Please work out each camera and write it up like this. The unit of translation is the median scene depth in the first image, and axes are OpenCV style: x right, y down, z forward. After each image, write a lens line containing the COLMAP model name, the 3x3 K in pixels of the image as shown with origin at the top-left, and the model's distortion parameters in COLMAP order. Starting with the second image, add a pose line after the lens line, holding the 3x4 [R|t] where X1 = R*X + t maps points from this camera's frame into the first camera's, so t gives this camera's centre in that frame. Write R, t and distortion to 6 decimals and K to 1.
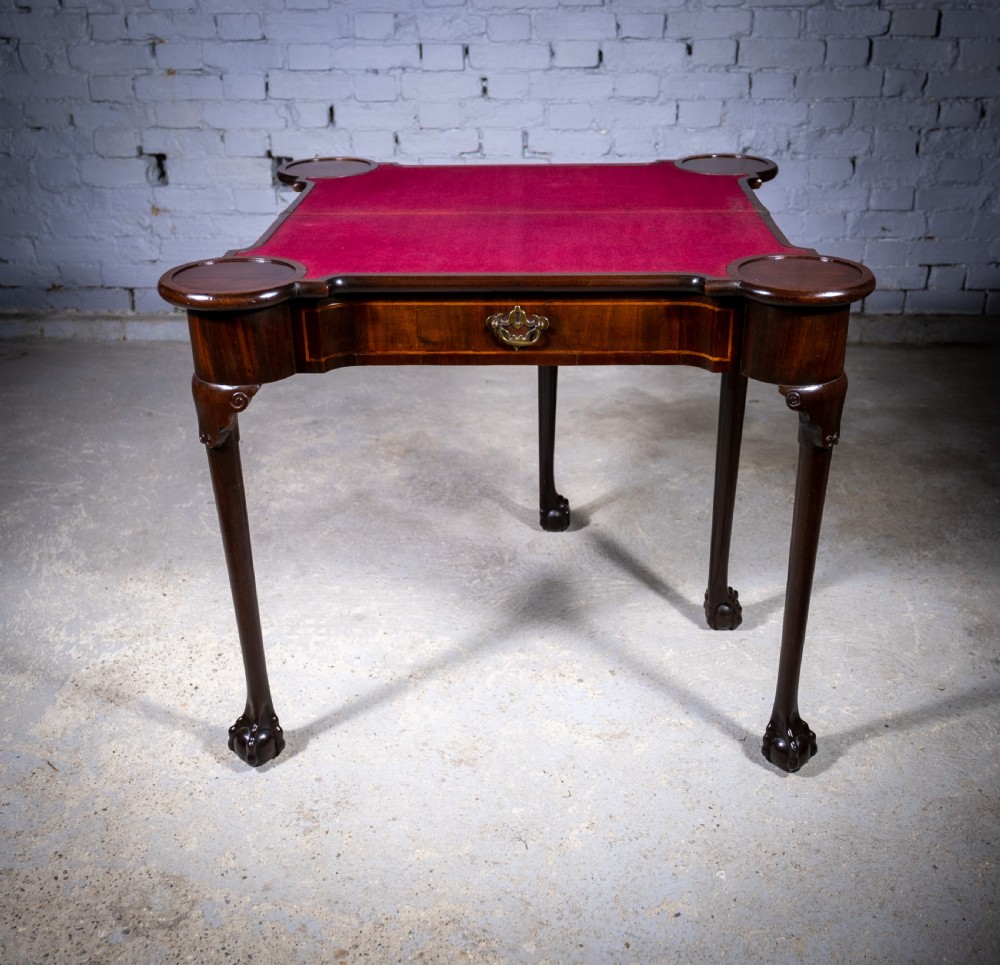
lens RADIAL K [[1171.8, 0, 523.5], [0, 1171.8, 495.9], [0, 0, 1]] dist [0.012278, -0.009778]
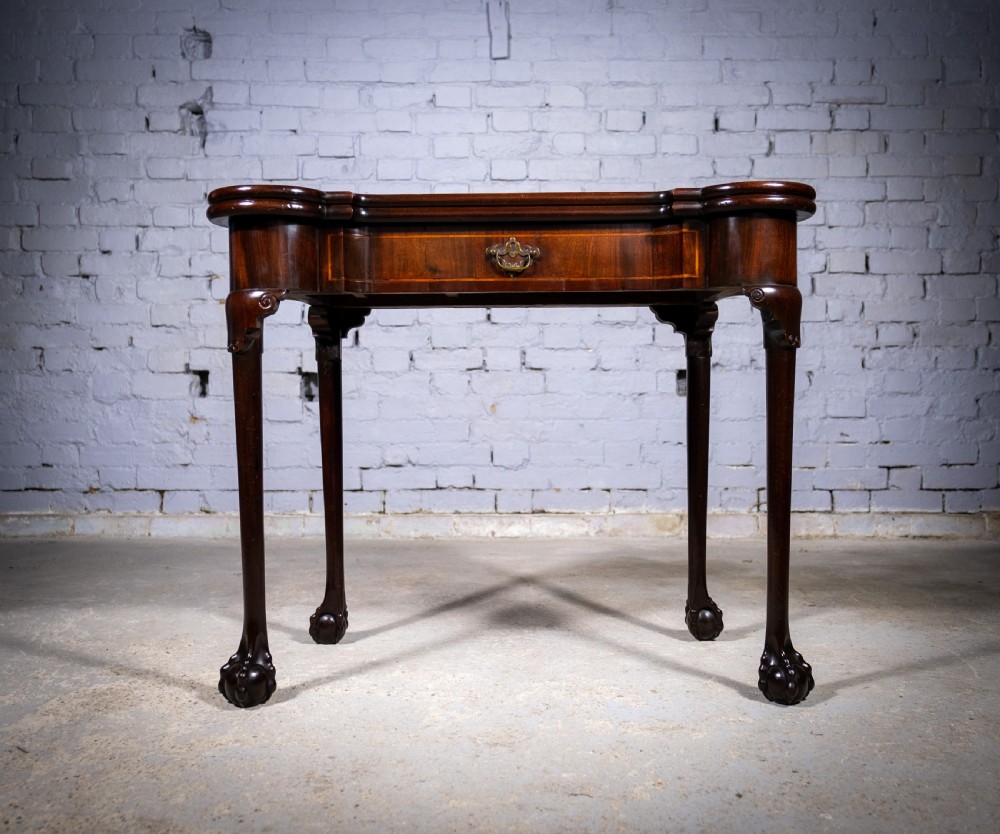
lens RADIAL K [[1021.2, 0, 503.1], [0, 1021.2, 425.8], [0, 0, 1]] dist [0.009912, -0.006008]
pose [[0.999923, 0.000387, 0.012388, -0.032435], [0.004784, 0.909995, -0.414593, 0.183247], [-0.011433, 0.414620, 0.909923, 0.119949]]
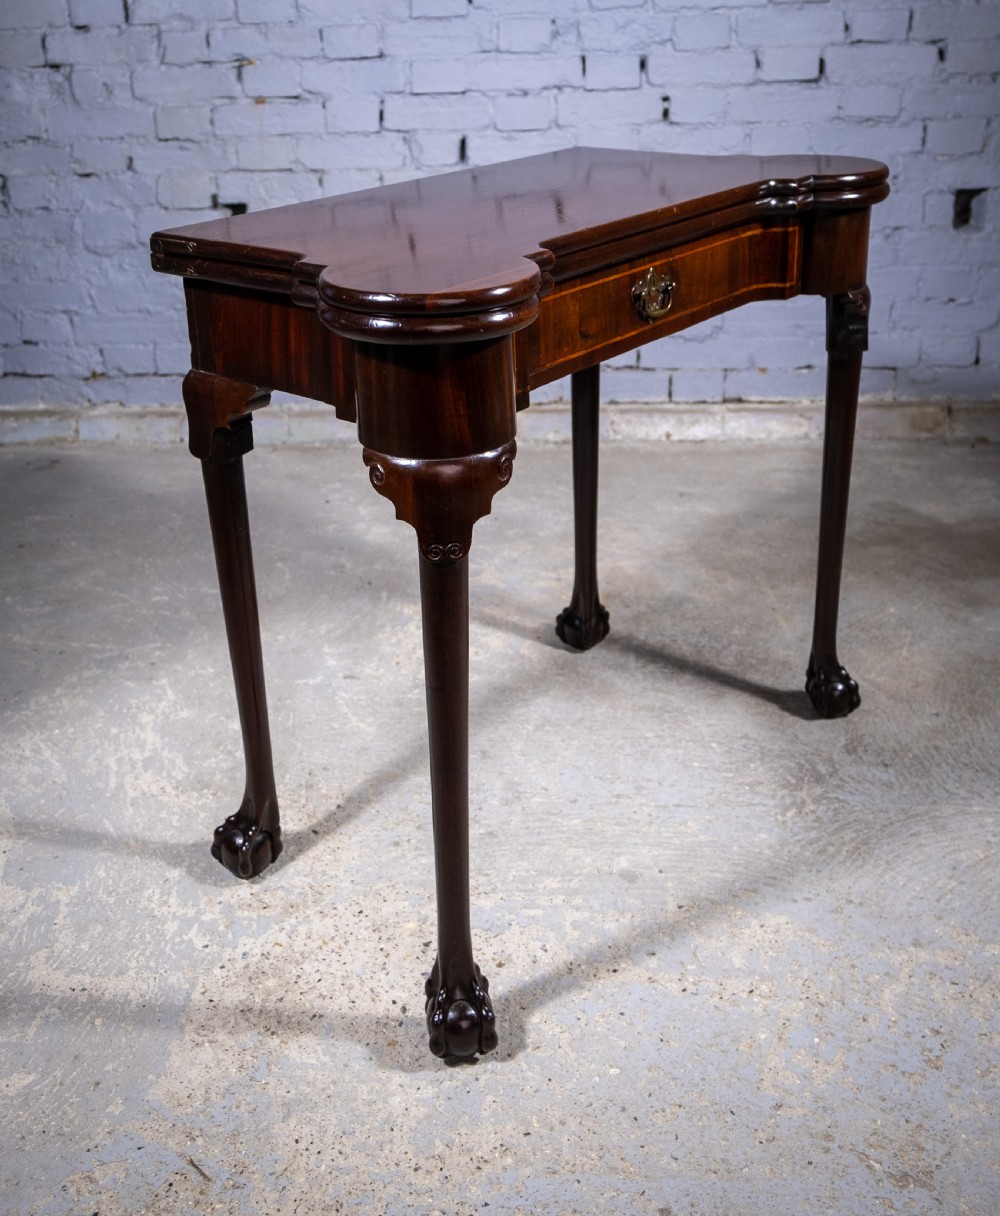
lens RADIAL K [[1341.3, 0, 440.0], [0, 1341.3, 420.0], [0, 0, 1]] dist [-0.006391, -0.008764]
pose [[0.998019, -0.010442, -0.062034, -0.132069], [0.001513, 0.989826, -0.142277, -0.025588], [0.062888, 0.141901, 0.987881, 0.164858]]
